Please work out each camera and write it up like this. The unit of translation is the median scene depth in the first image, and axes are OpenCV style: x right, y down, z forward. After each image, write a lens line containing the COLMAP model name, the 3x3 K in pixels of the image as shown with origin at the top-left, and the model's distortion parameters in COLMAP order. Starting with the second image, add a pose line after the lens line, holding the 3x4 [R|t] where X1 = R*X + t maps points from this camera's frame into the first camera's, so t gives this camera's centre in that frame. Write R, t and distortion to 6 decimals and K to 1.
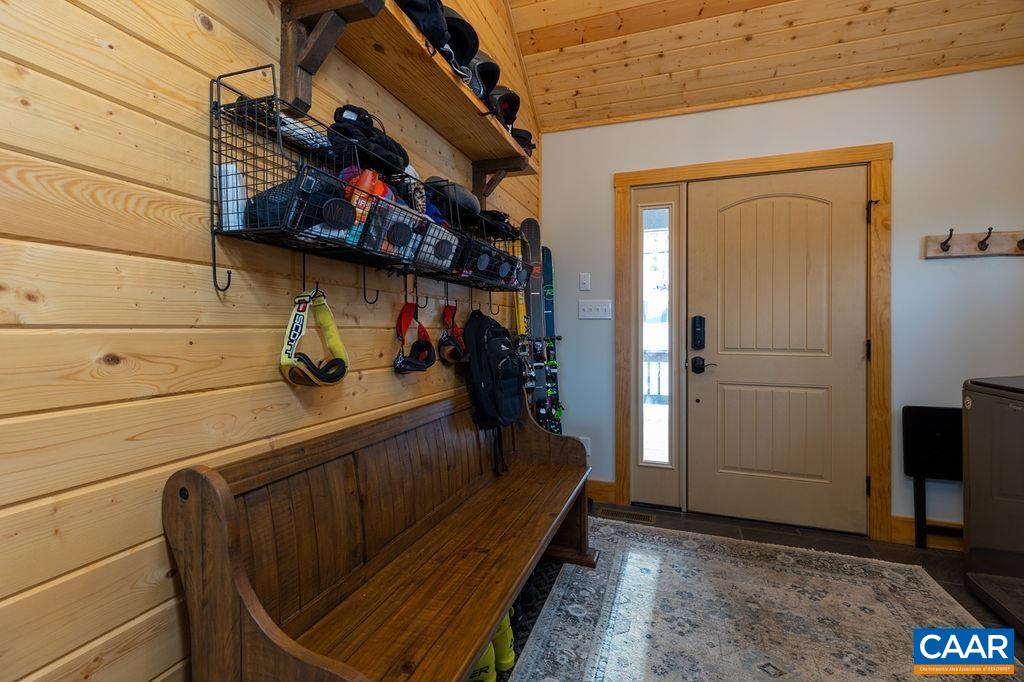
lens RADIAL K [[467.9, 0, 516.6], [0, 467.9, 336.3], [0, 0, 1]] dist [0.021601, 0.000053]
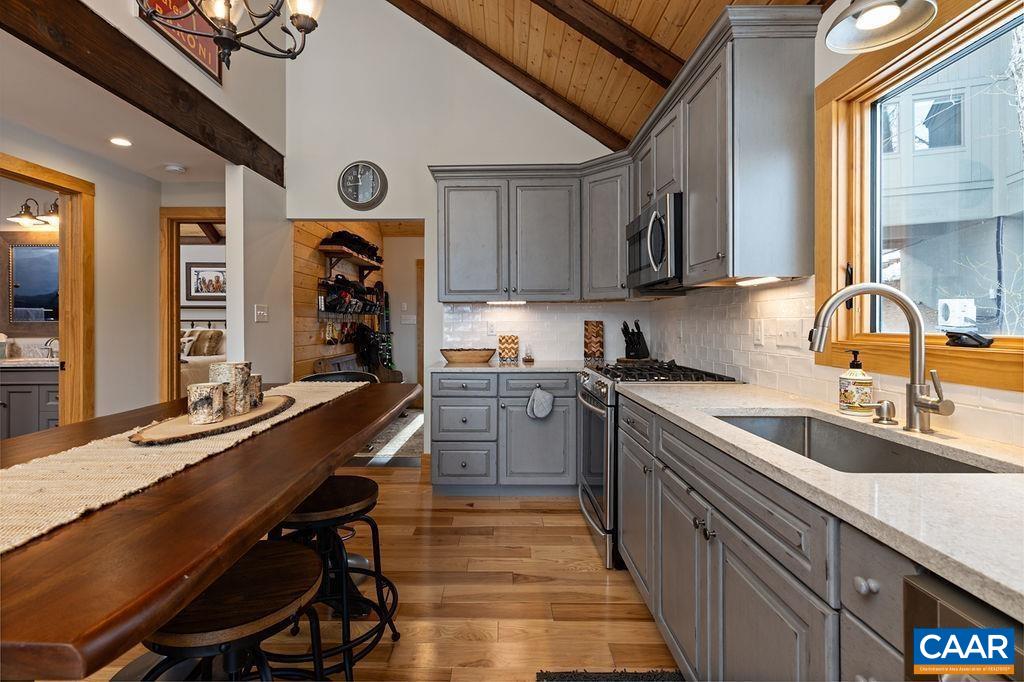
lens RADIAL K [[467.9, 0, 494.6], [0, 467.9, 325.8], [0, 0, 1]] dist [0.021601, 0.000053]
pose [[0.952903, -0.003911, 0.303250, -0.129884], [0.009016, 0.999840, -0.015434, 0.010930], [-0.303141, 0.017441, 0.952786, -1.364207]]
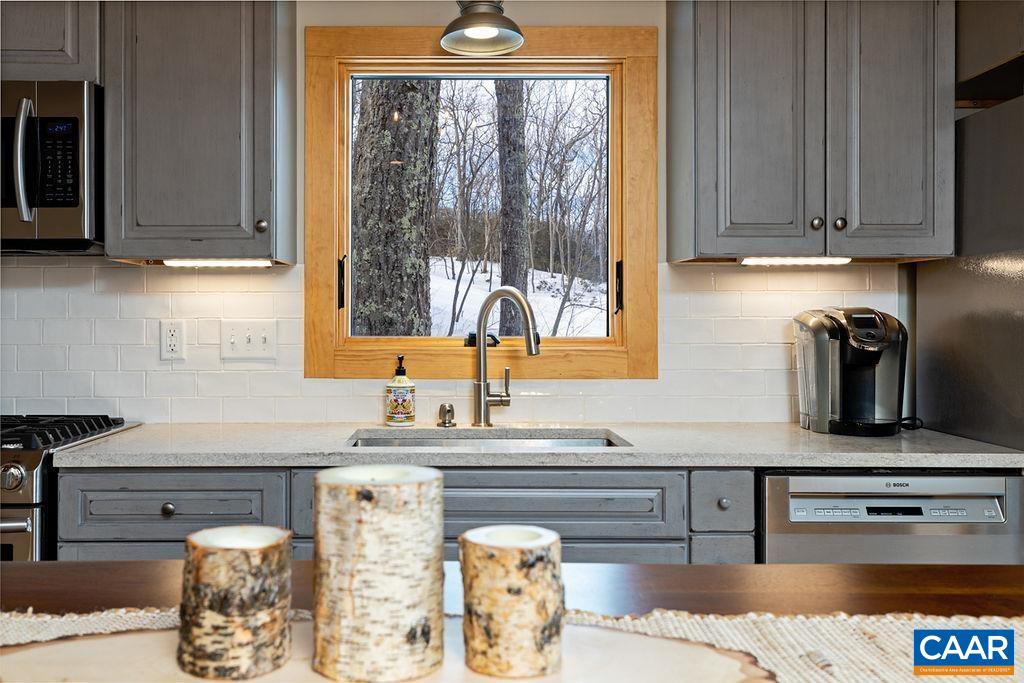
lens RADIAL K [[954.0, 0, 466.4], [0, 954.0, 316.9], [0, 0, 1]] dist [0.000922, 0.000000]
pose [[-0.319582, -0.000829, 0.947558, -0.533399], [0.018558, 0.999802, 0.007134, -0.011652], [-0.947377, 0.019865, -0.319503, -0.731889]]
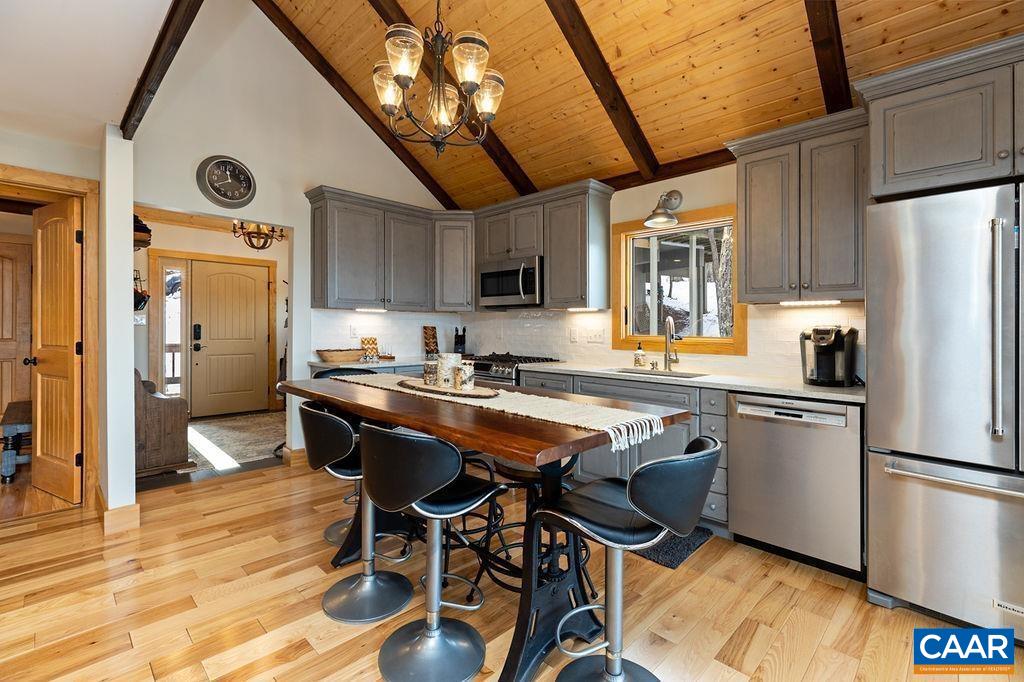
lens RADIAL K [[459.3, 0, 508.2], [0, 459.3, 326.8], [0, 0, 1]] dist [-0.000401, 0.000160]
pose [[0.440916, 0.007367, 0.897518, -0.886014], [0.007087, 0.999907, -0.011689, 0.003441], [-0.897521, 0.011515, 0.440822, -1.214852]]
